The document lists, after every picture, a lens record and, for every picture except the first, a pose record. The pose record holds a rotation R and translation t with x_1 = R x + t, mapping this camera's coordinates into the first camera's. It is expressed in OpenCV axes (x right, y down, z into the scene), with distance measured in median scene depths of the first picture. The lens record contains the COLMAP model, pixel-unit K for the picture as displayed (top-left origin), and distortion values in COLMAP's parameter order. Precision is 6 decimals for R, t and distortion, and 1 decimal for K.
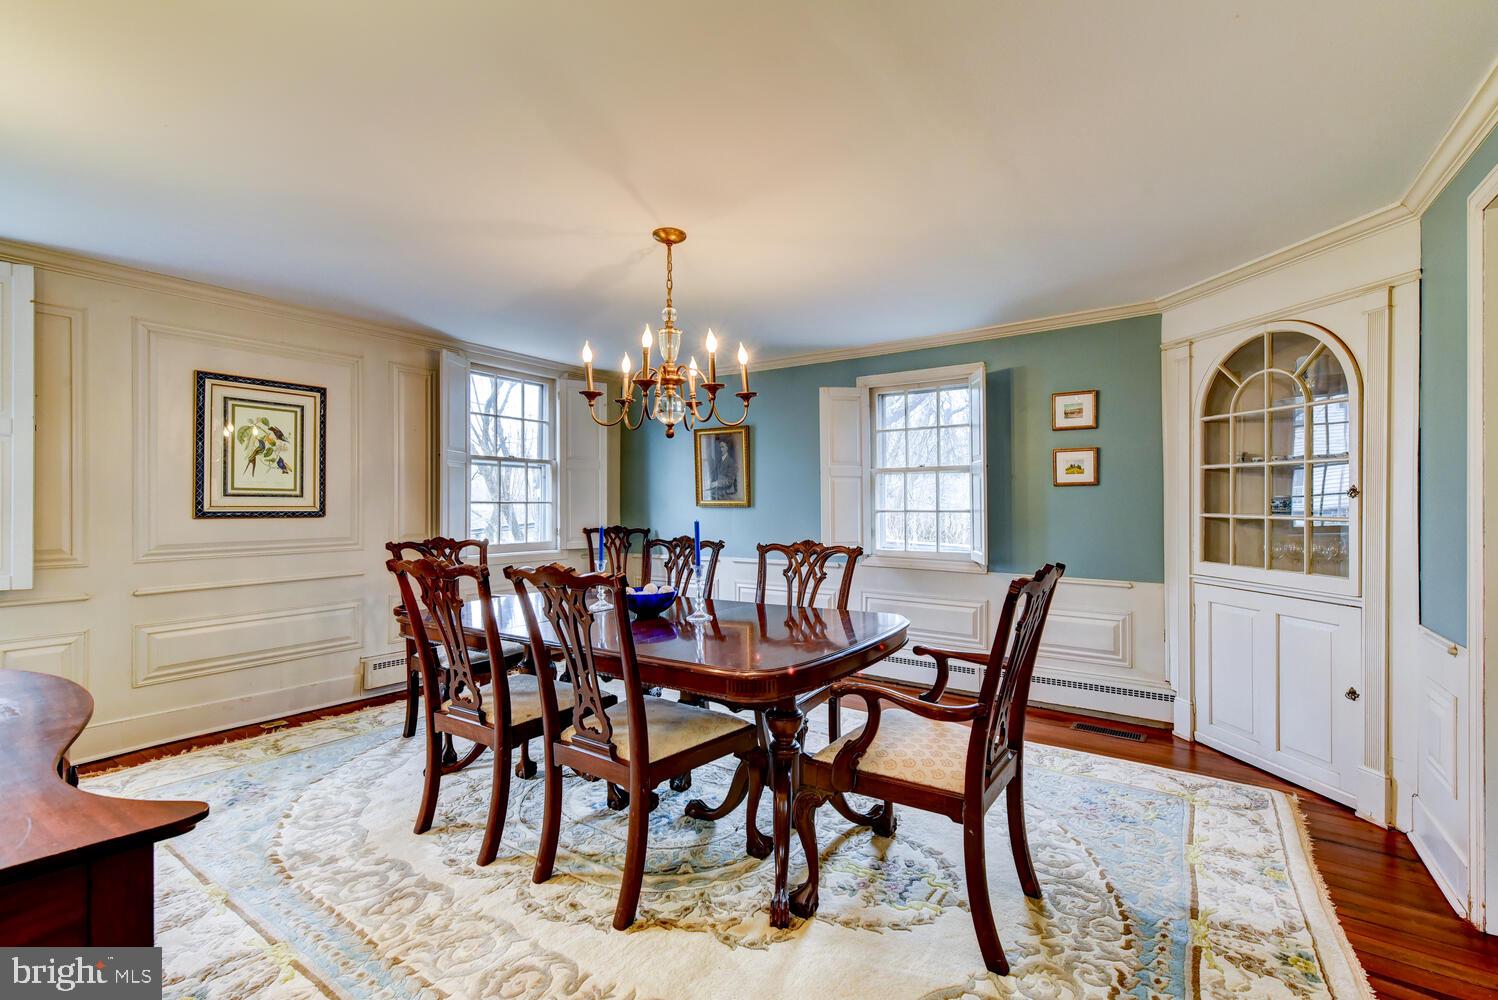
lens RADIAL K [[641.4, 0, 743.3], [0, 641.4, 498.1], [0, 0, 1]] dist [-0.007008, 0.000578]
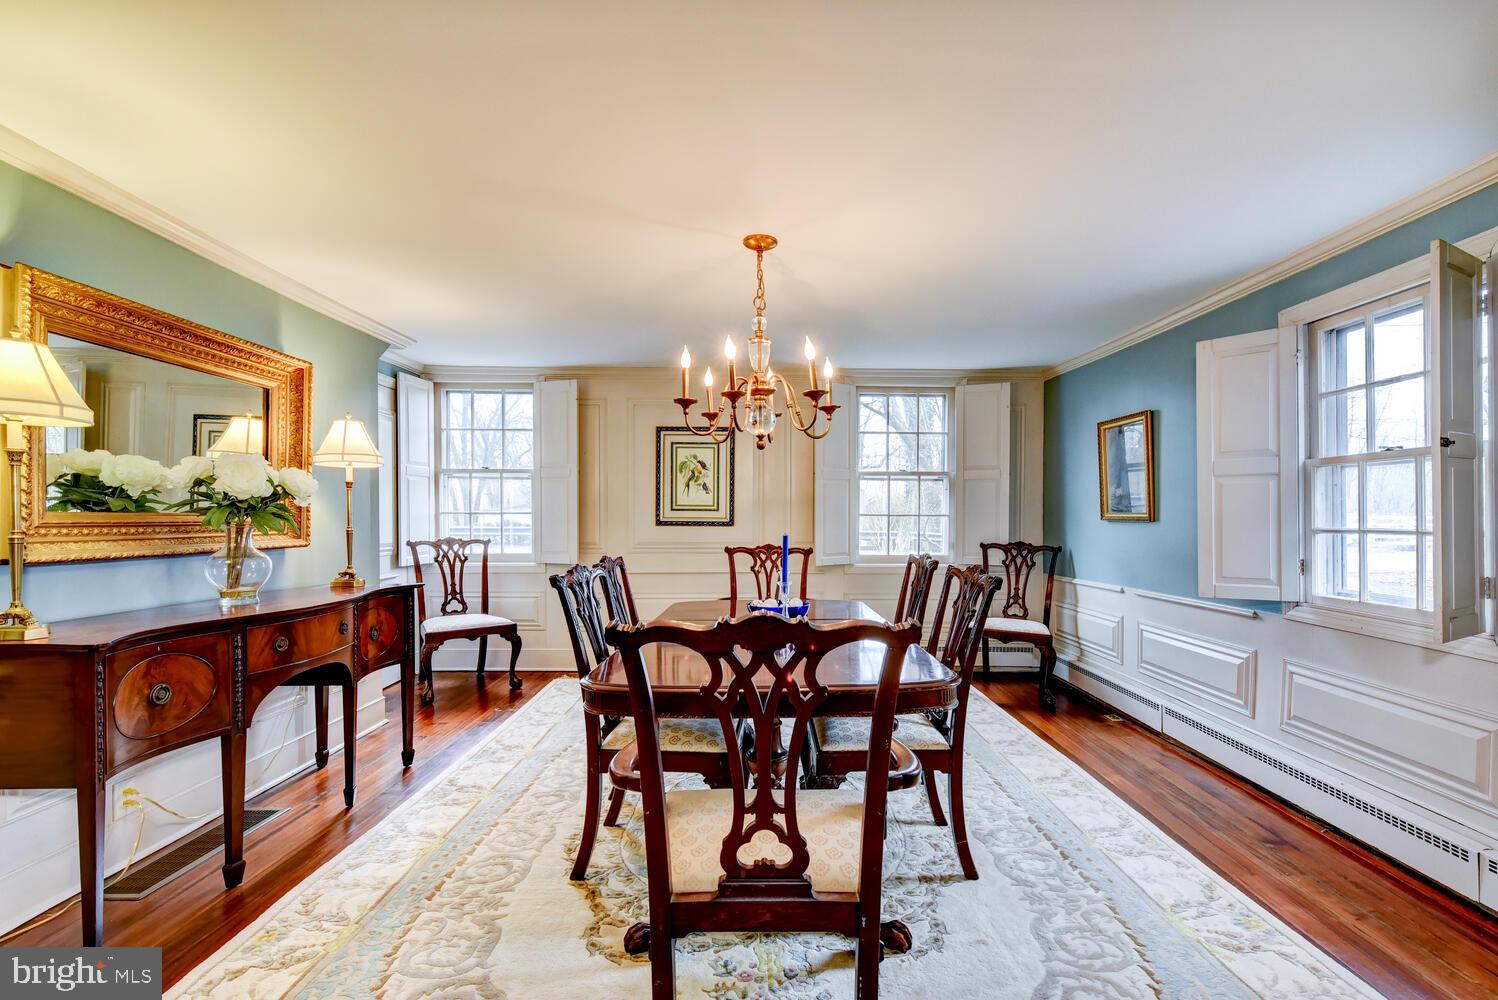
lens RADIAL K [[641.4, 0, 754.4], [0, 641.4, 516.2], [0, 0, 1]] dist [-0.007008, 0.000578]
pose [[0.587743, 0.002004, -0.809046, 0.465544], [0.003911, 0.999978, 0.005318, 0.002750], [0.809039, -0.006290, 0.587722, 0.285952]]
